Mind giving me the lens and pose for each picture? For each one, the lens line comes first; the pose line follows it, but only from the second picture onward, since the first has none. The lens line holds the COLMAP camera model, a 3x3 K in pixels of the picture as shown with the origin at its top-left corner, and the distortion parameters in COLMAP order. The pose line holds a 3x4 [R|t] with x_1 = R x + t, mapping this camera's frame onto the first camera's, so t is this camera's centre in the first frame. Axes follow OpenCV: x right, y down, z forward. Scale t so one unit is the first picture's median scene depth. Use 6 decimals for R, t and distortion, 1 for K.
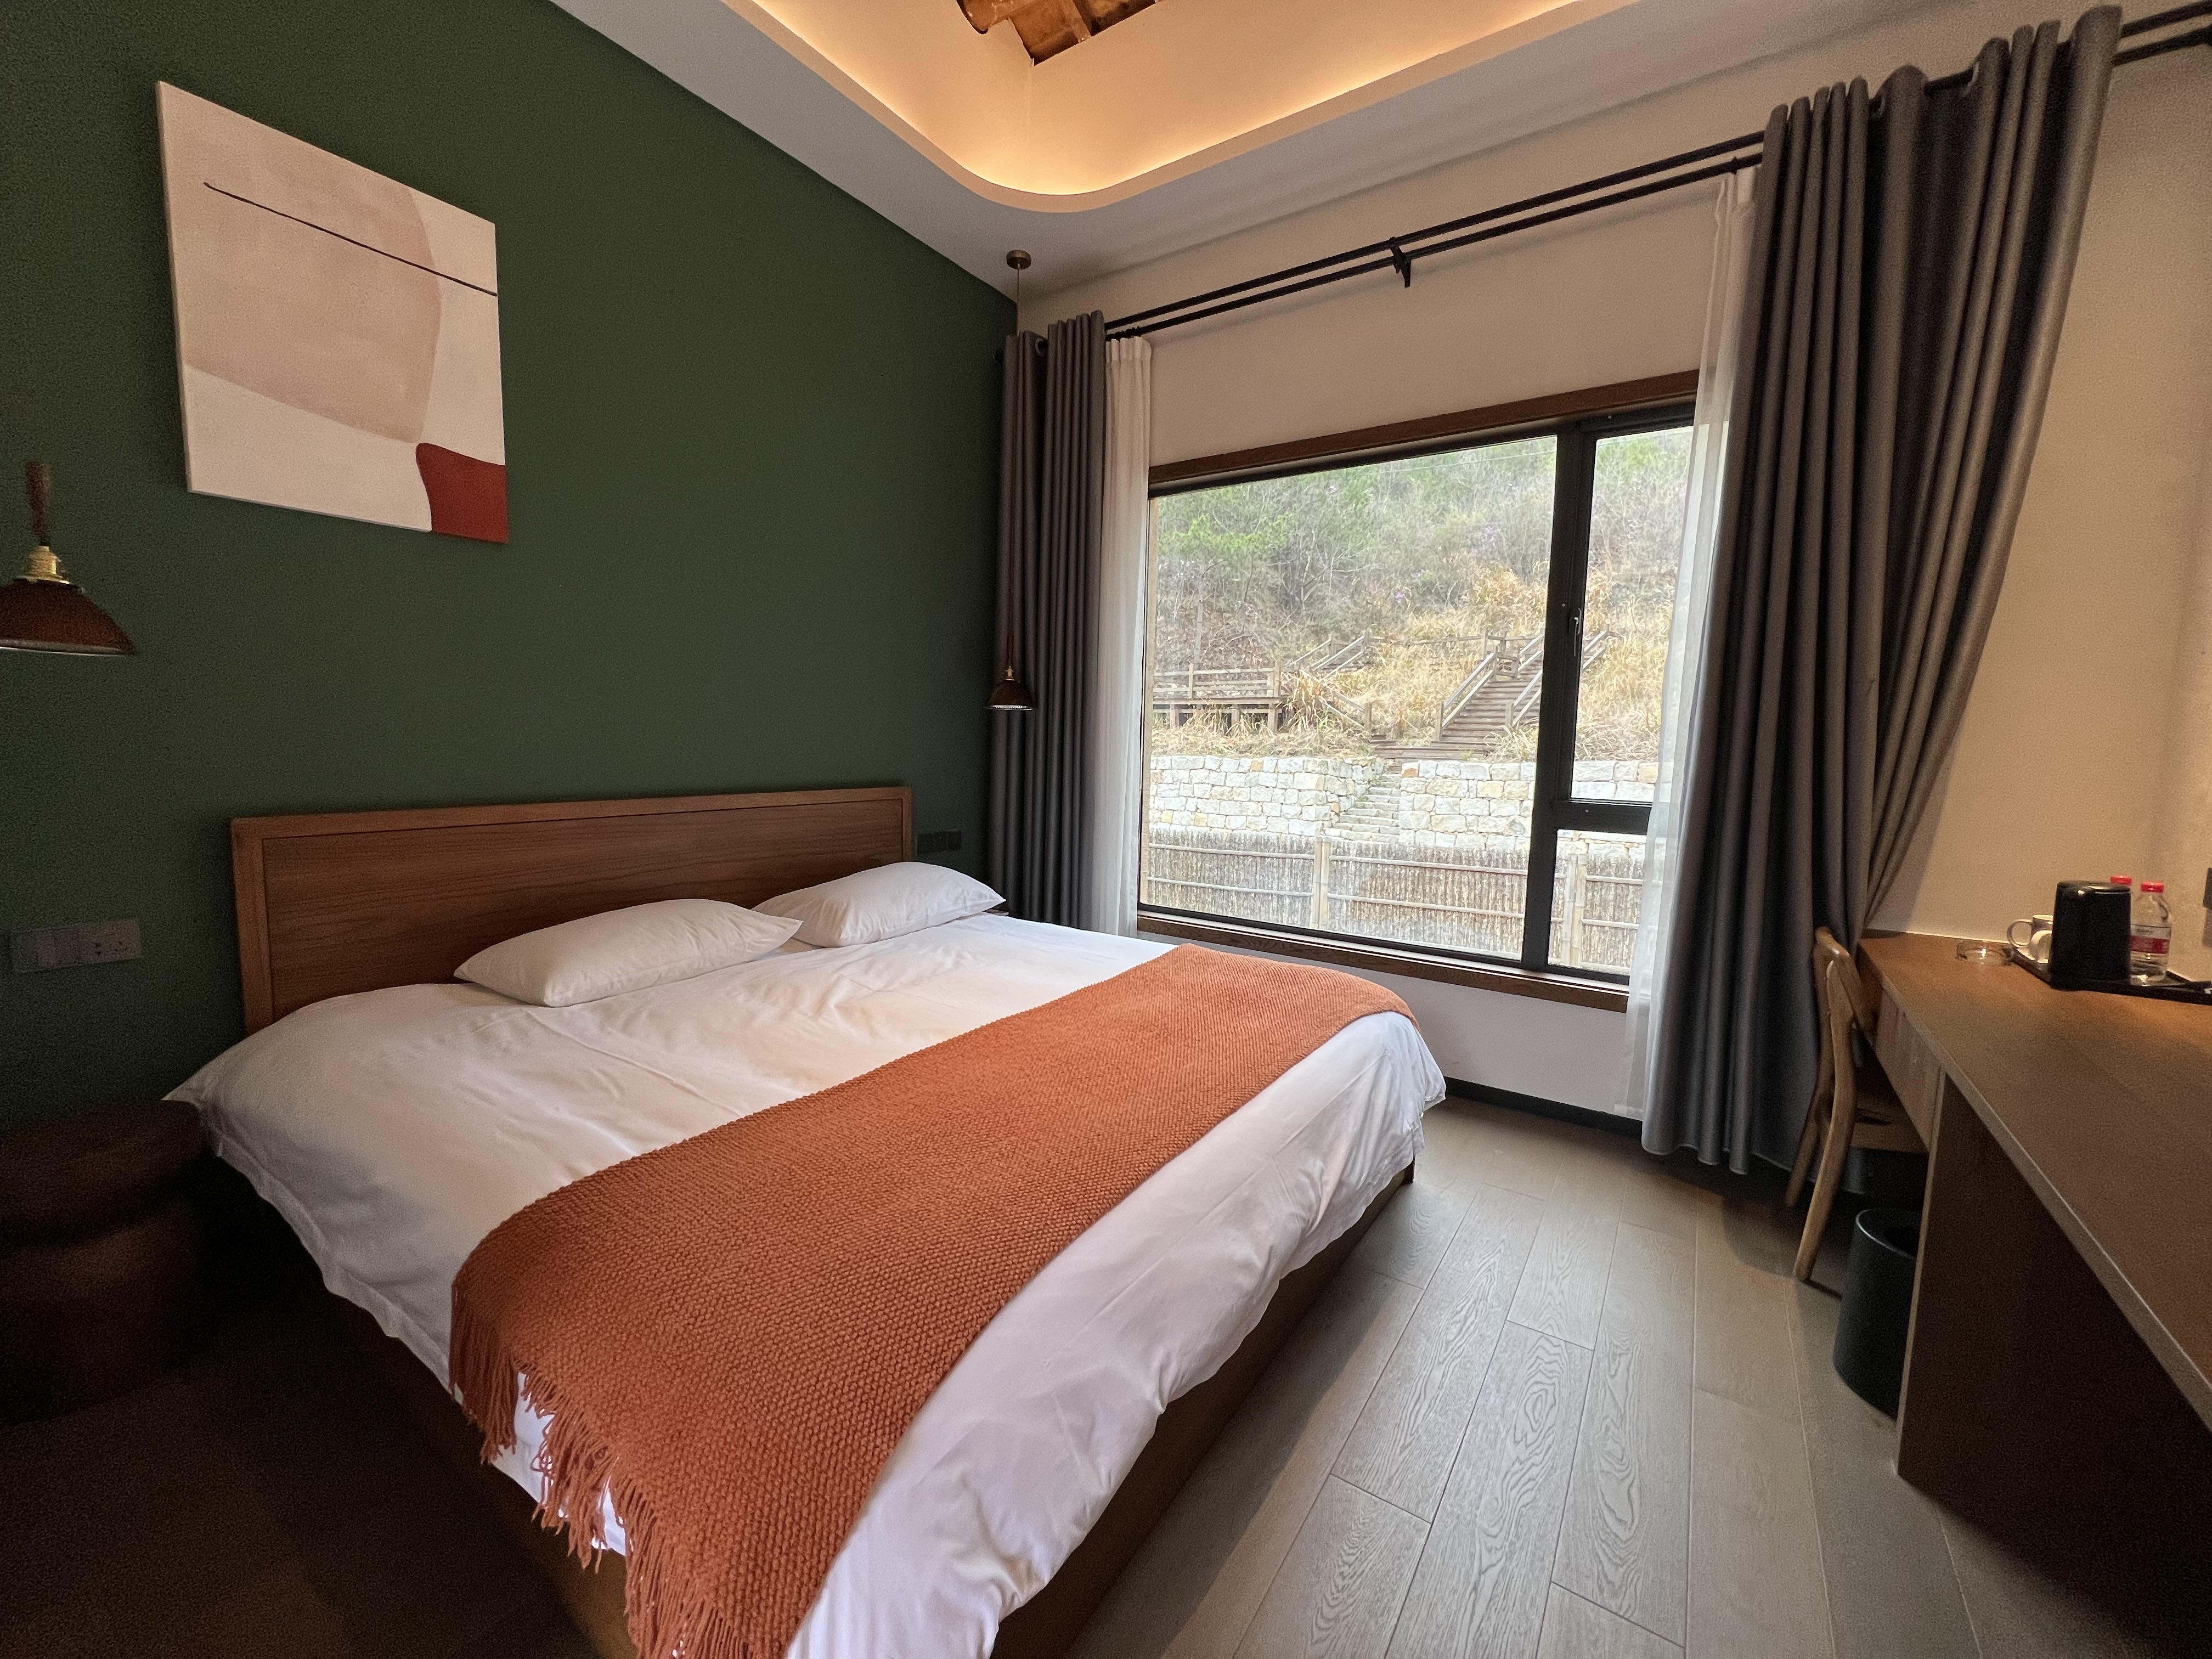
lens RADIAL K [[879.8, 0, 1102.8], [0, 879.8, 822.2], [0, 0, 1]] dist [-0.001858, -0.000453]
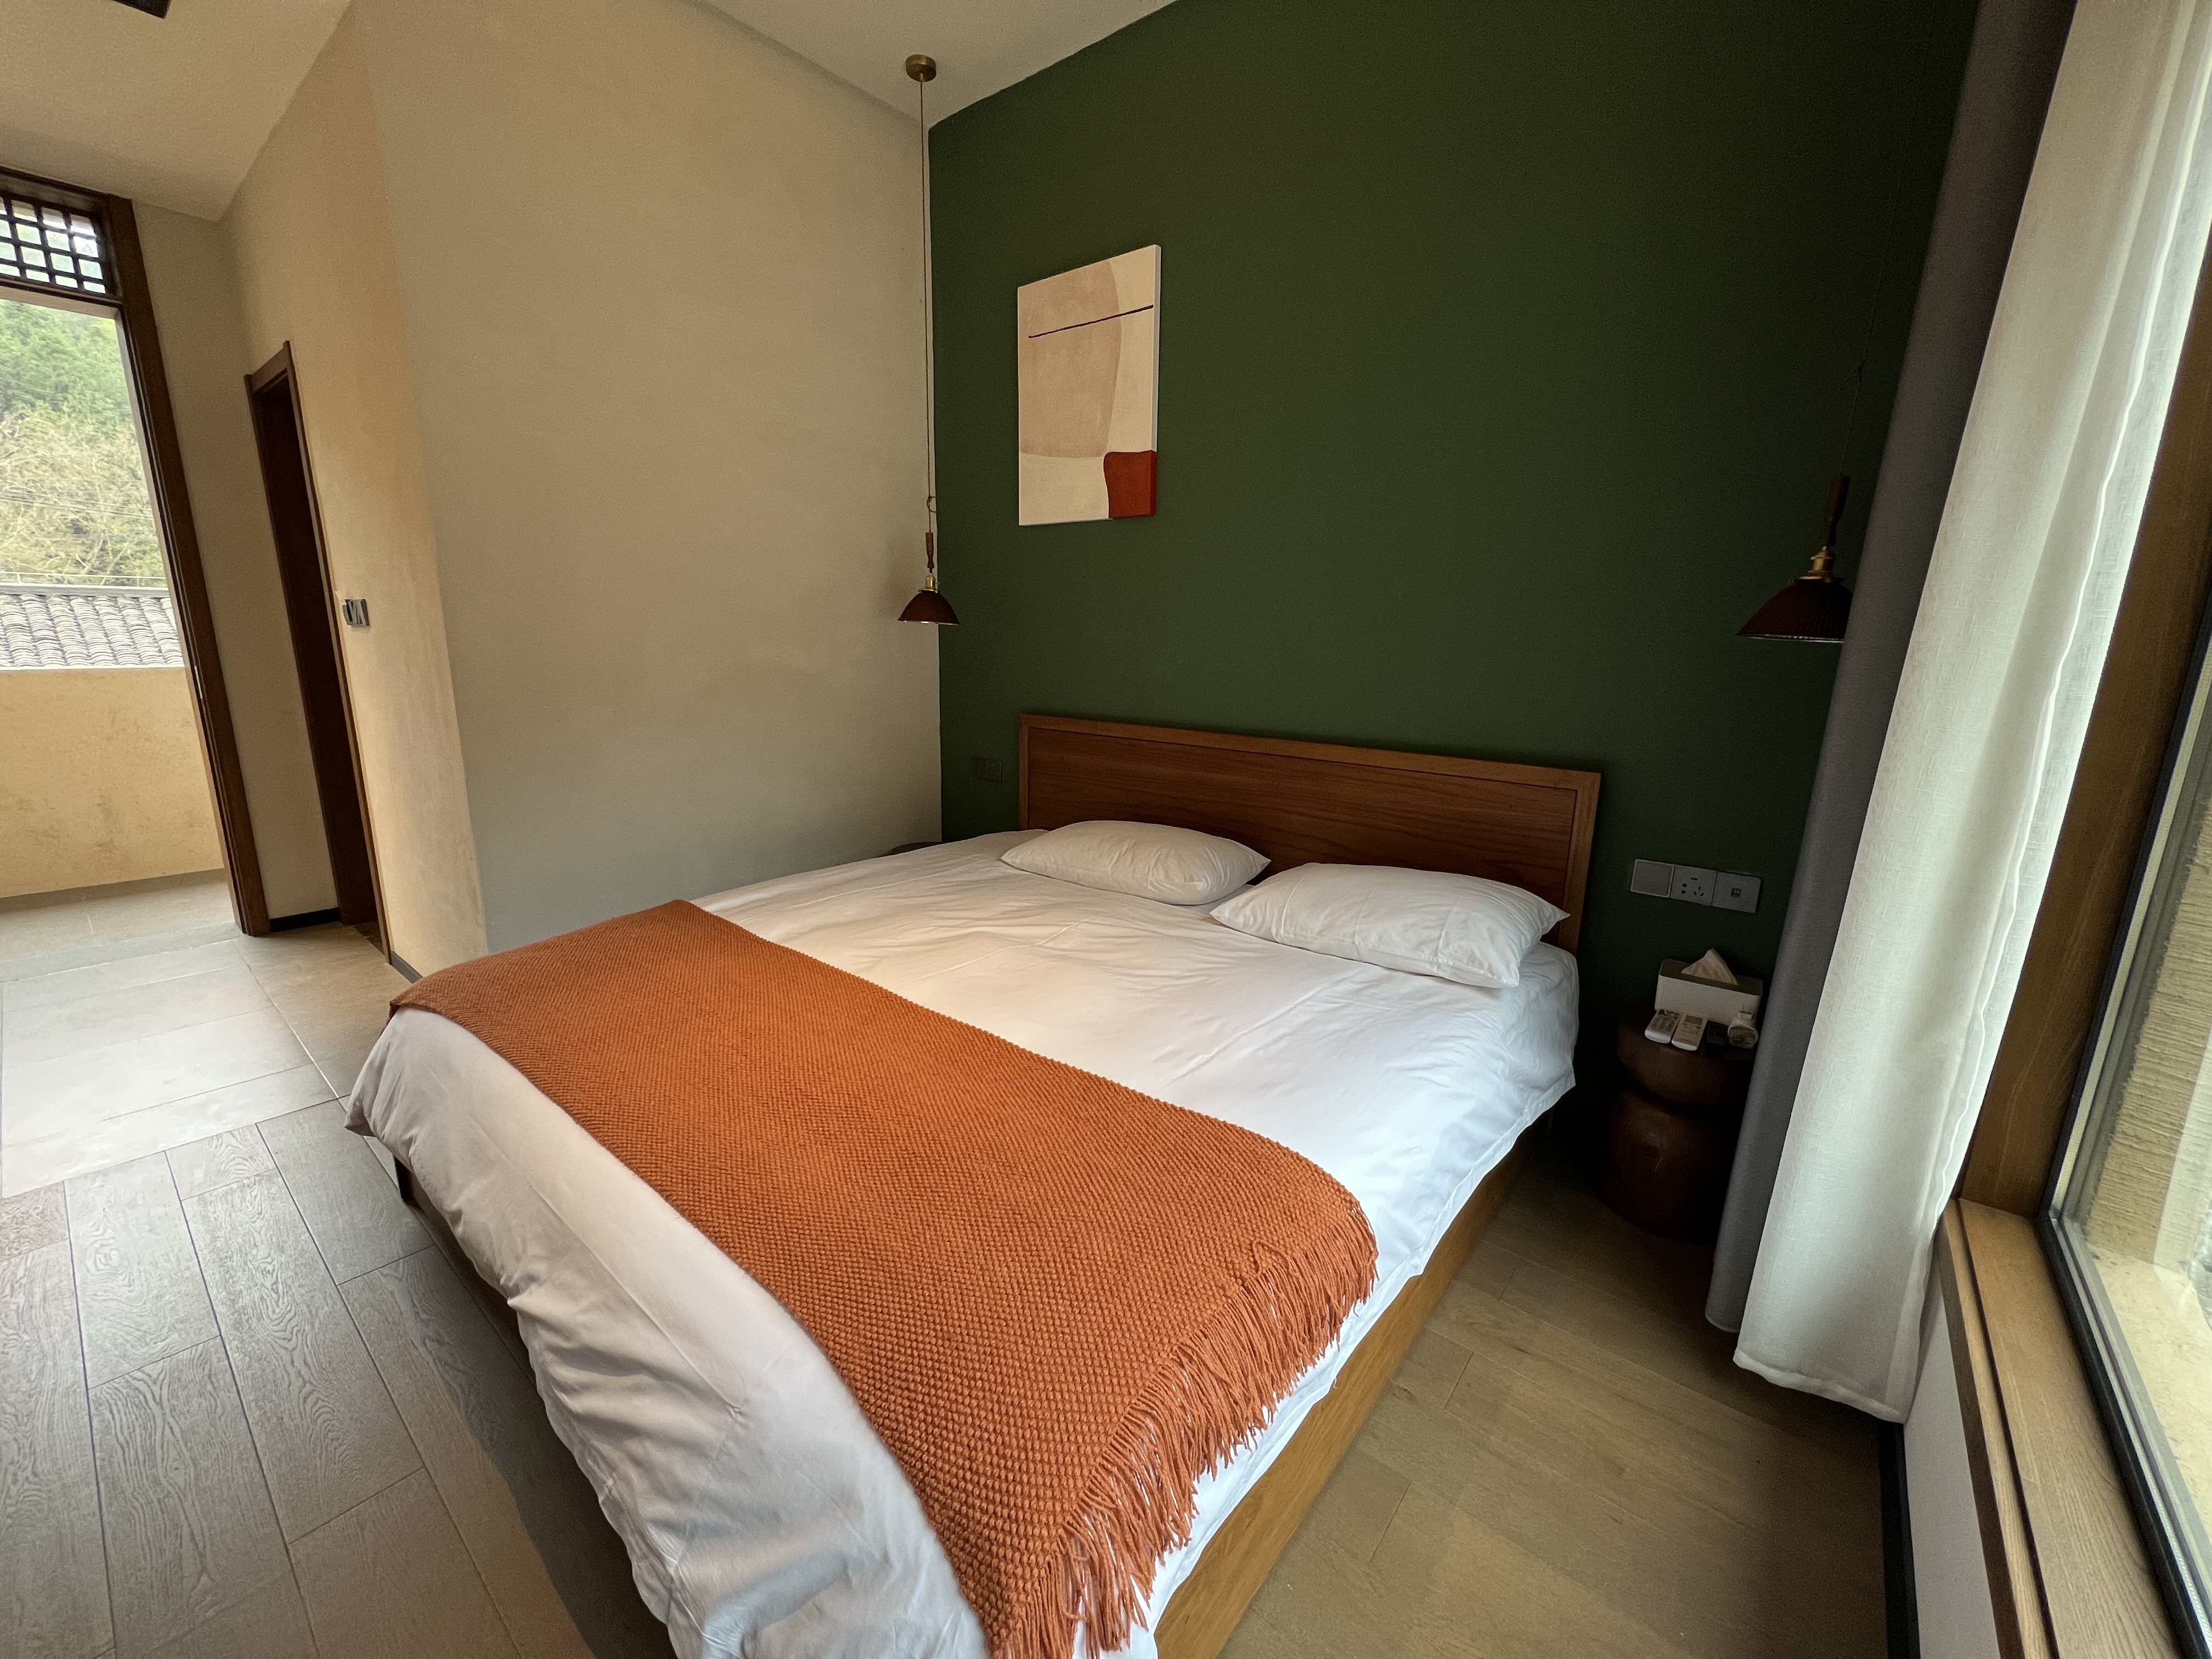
lens RADIAL K [[880.8, 0, 1103.9], [0, 880.8, 822.7], [0, 0, 1]] dist [-0.001756, 0.000093]
pose [[-0.082709, 0.190141, -0.978267, 0.647770], [-0.119095, 0.972709, 0.199130, -0.137838], [0.989432, 0.132977, -0.057807, 1.099373]]
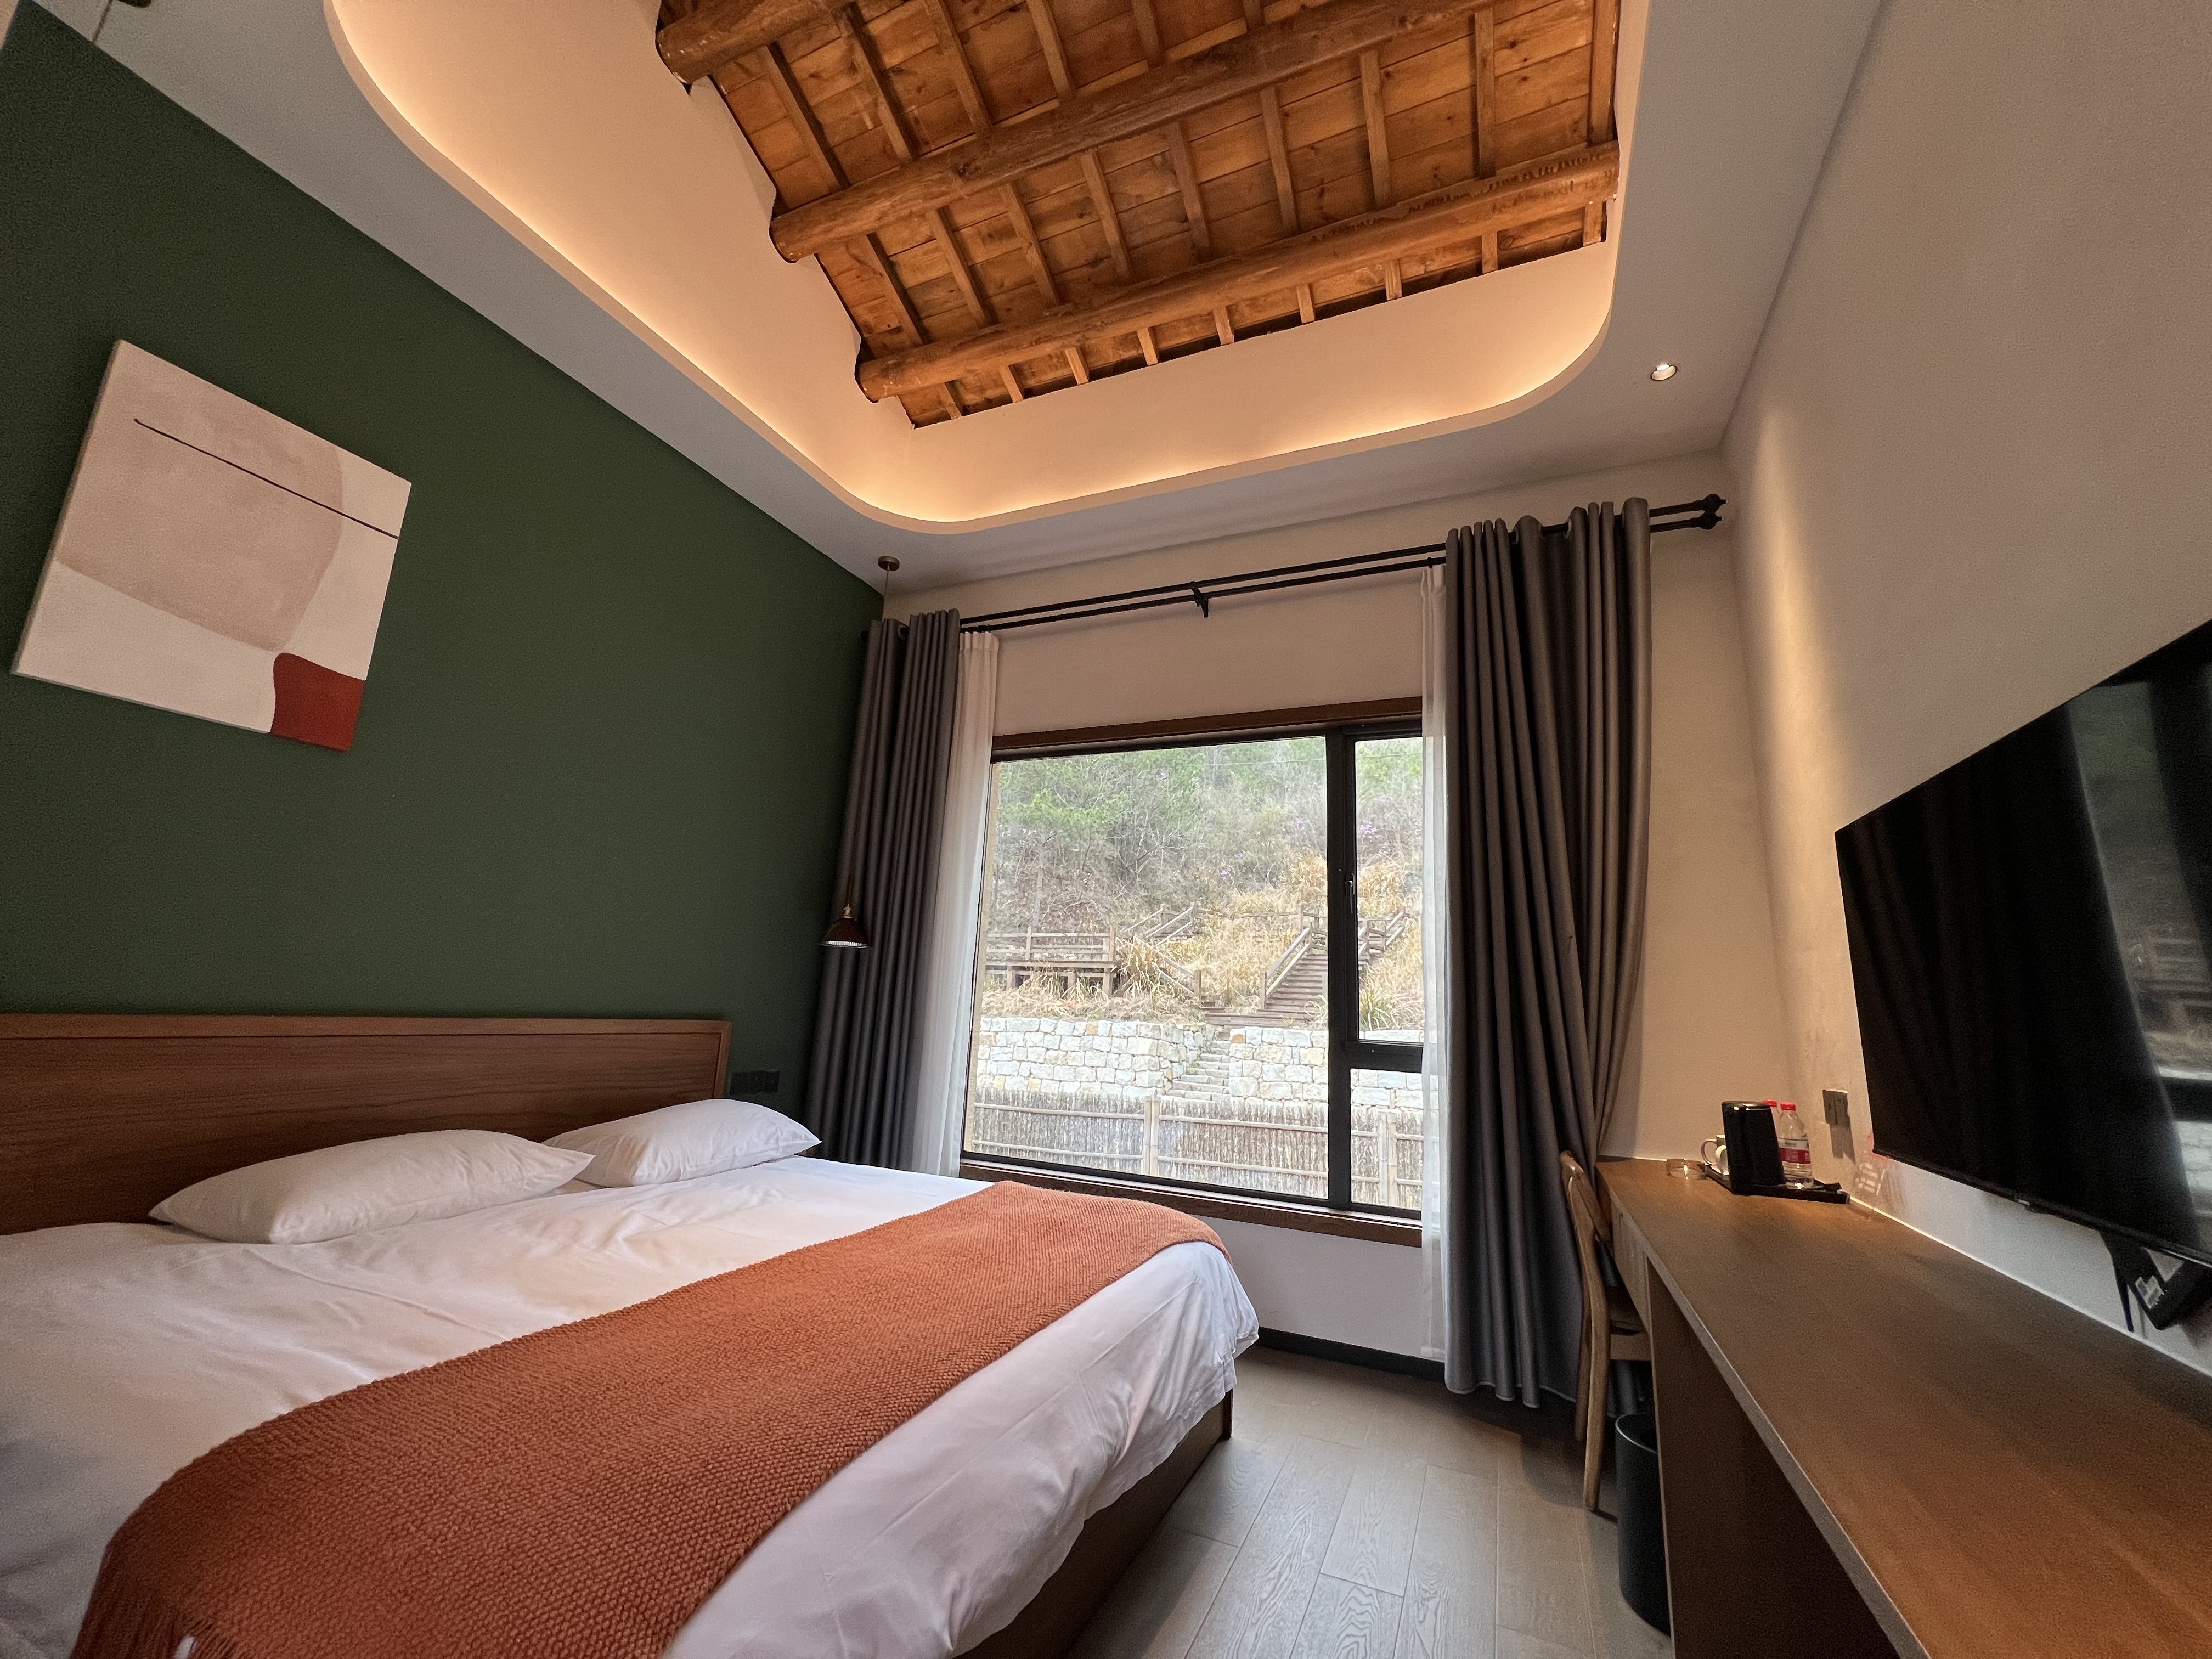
lens RADIAL K [[880.8, 0, 1103.9], [0, 880.8, 822.7], [0, 0, 1]] dist [-0.001756, 0.000093]
pose [[0.982856, 0.061557, 0.173794, 0.005523], [-0.007620, 0.955376, -0.295293, 0.054842], [-0.184216, 0.288906, 0.939467, -0.087821]]
